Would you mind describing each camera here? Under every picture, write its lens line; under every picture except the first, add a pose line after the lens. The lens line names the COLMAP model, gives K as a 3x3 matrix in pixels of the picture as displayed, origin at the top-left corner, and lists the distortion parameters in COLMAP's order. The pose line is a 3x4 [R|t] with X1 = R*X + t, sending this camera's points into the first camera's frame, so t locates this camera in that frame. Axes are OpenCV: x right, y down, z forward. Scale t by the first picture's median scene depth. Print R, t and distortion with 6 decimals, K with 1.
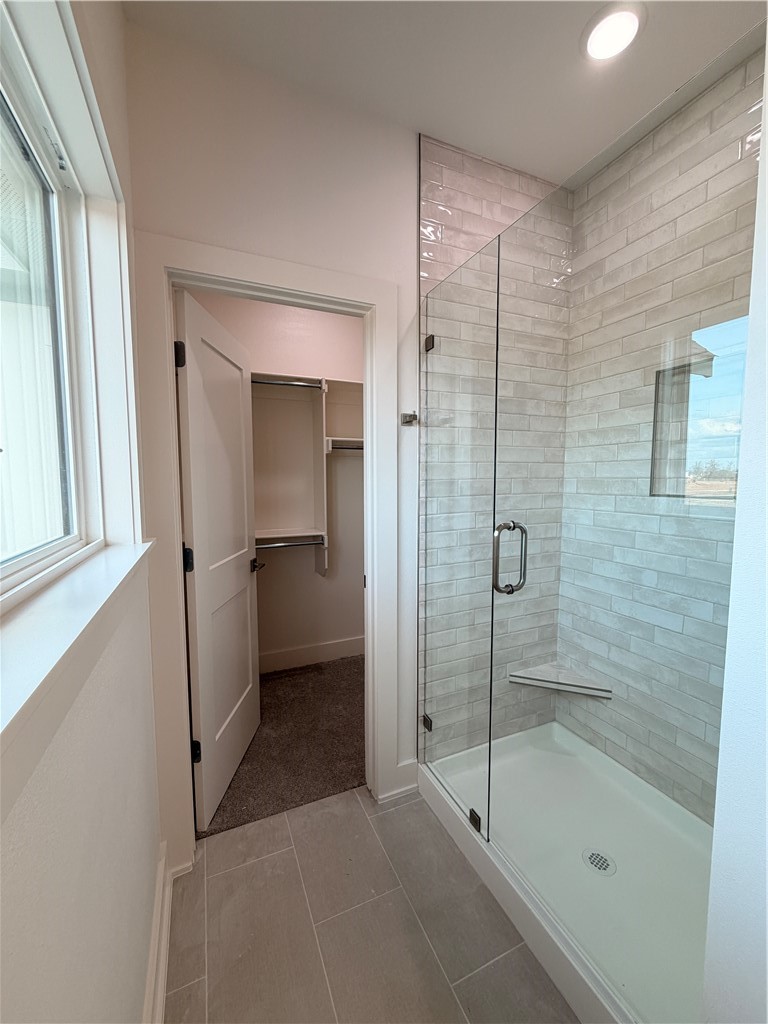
lens RADIAL K [[408.6, 0, 384.3], [0, 408.6, 511.1], [0, 0, 1]] dist [0.000409, -0.000275]
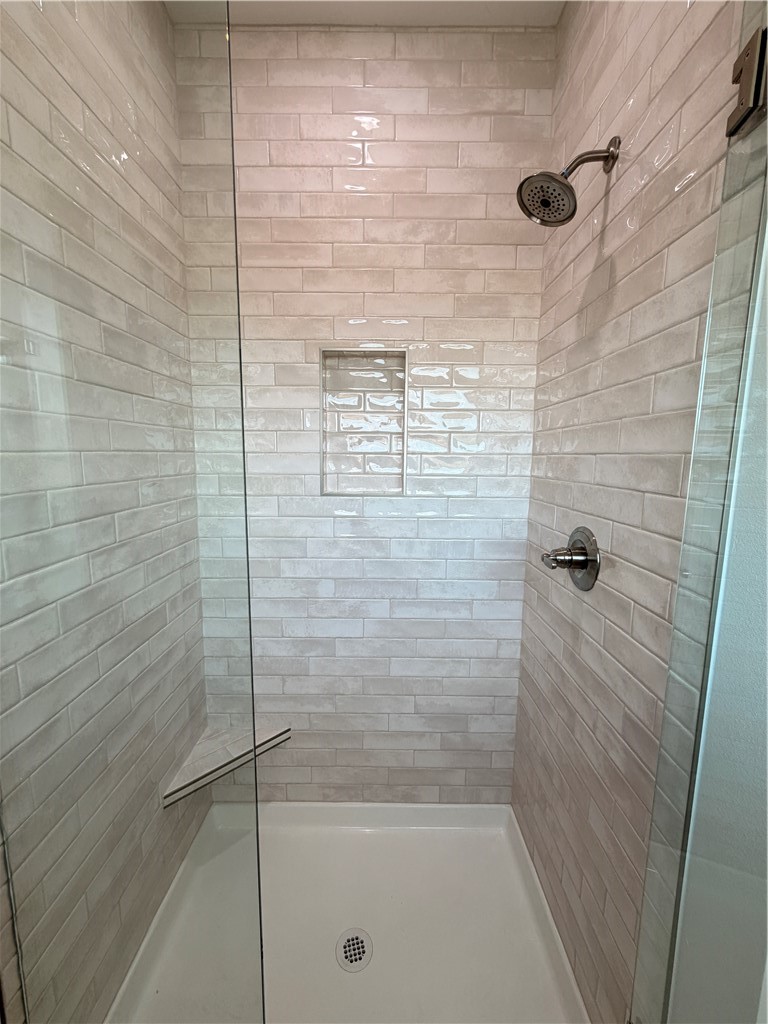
lens RADIAL K [[408.6, 0, 384.6], [0, 408.6, 510.4], [0, 0, 1]] dist [0.000409, -0.000275]
pose [[0.402188, -0.117426, 0.907996, -0.077659], [0.062872, 0.992942, 0.100562, -0.079289], [-0.913396, 0.016643, 0.406732, 0.497286]]
